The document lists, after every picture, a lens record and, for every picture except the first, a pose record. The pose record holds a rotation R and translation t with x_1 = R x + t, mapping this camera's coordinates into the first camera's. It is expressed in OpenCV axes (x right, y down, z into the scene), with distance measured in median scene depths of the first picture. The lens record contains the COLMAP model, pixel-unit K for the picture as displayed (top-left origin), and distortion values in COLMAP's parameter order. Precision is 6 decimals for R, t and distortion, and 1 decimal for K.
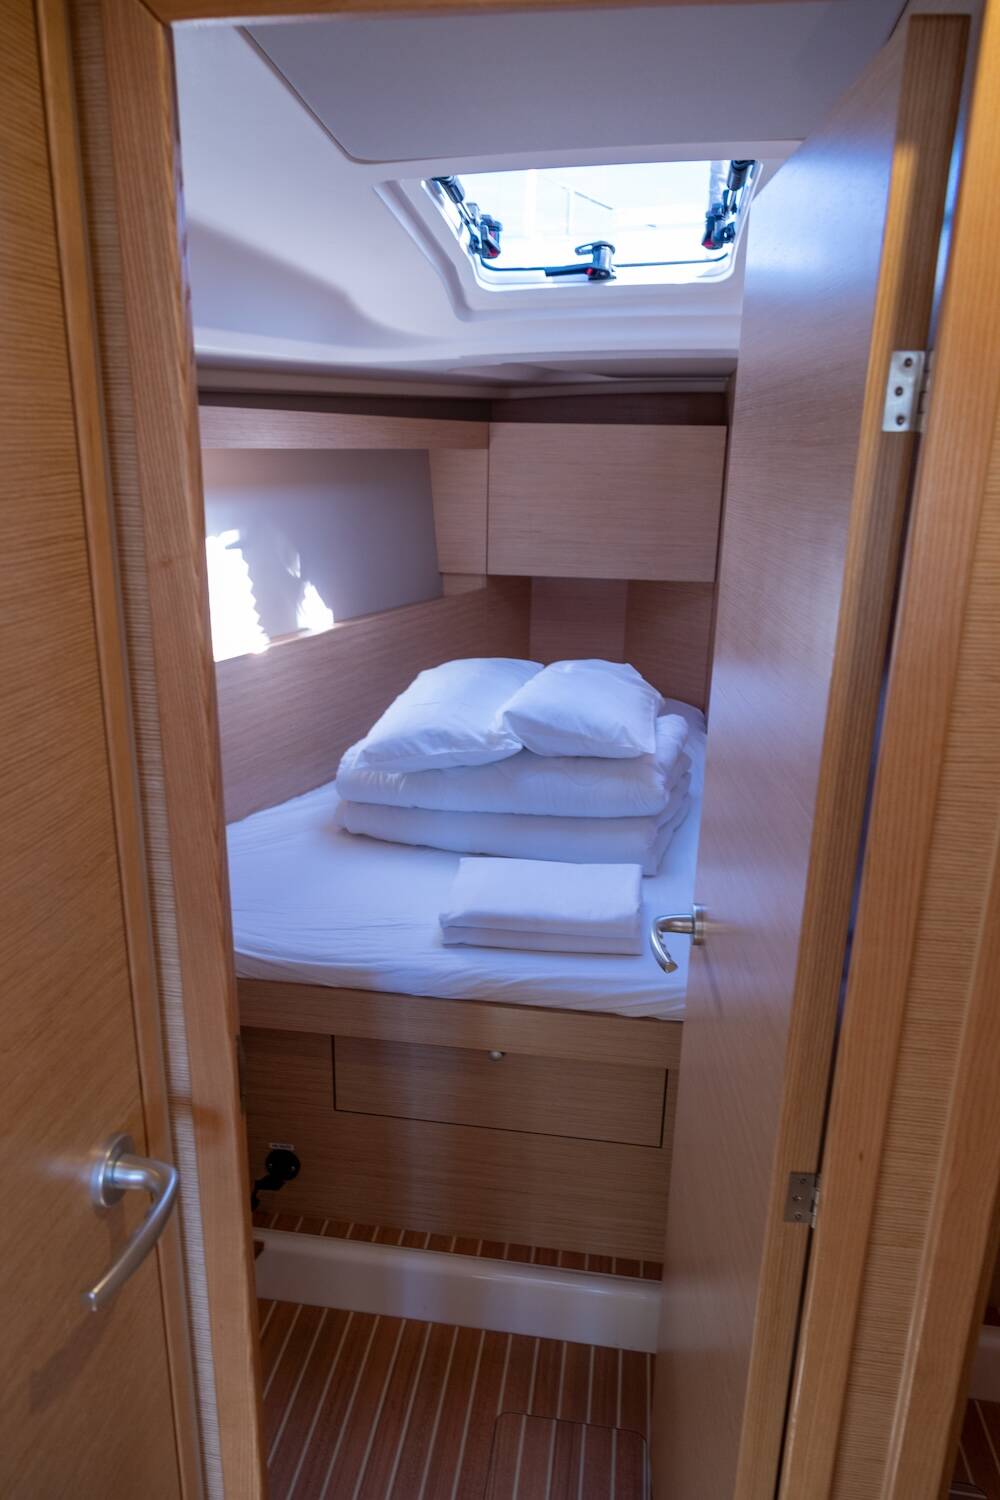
lens RADIAL K [[1009.6, 0, 494.1], [0, 1009.6, 750.4], [0, 0, 1]] dist [0.002059, 0.007535]
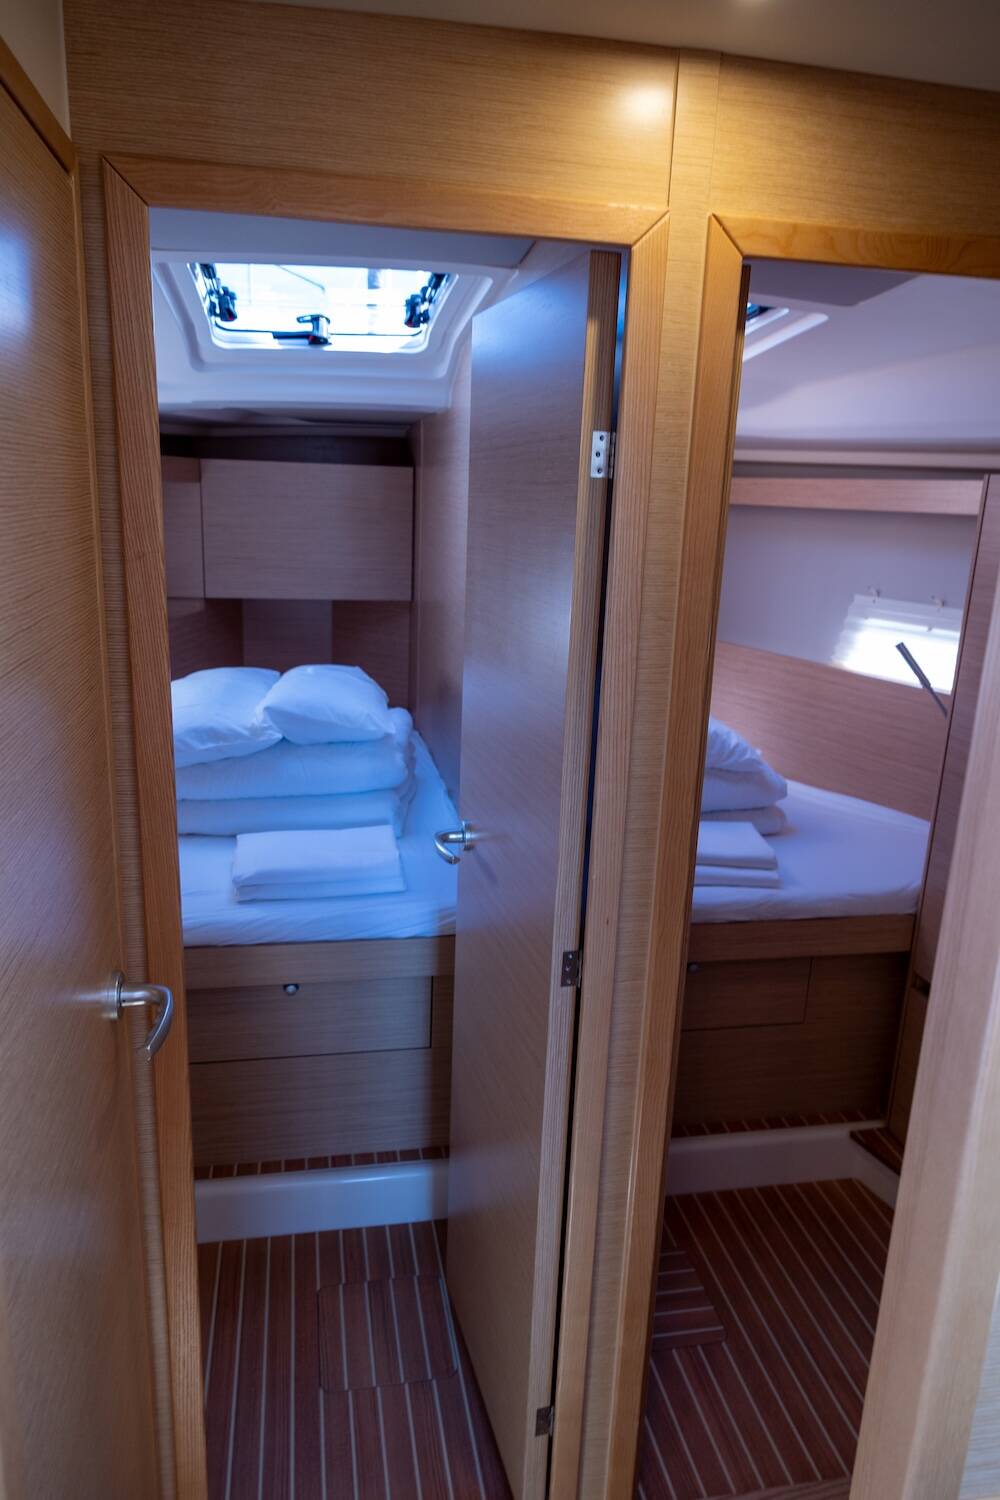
lens RADIAL K [[1009.6, 0, 501.1], [0, 1009.6, 752.2], [0, 0, 1]] dist [0.002059, 0.007535]
pose [[0.942384, -0.068467, 0.327450, -0.122721], [0.079016, 0.996692, -0.019005, 0.059512], [-0.325066, 0.043784, 0.944677, -0.191923]]
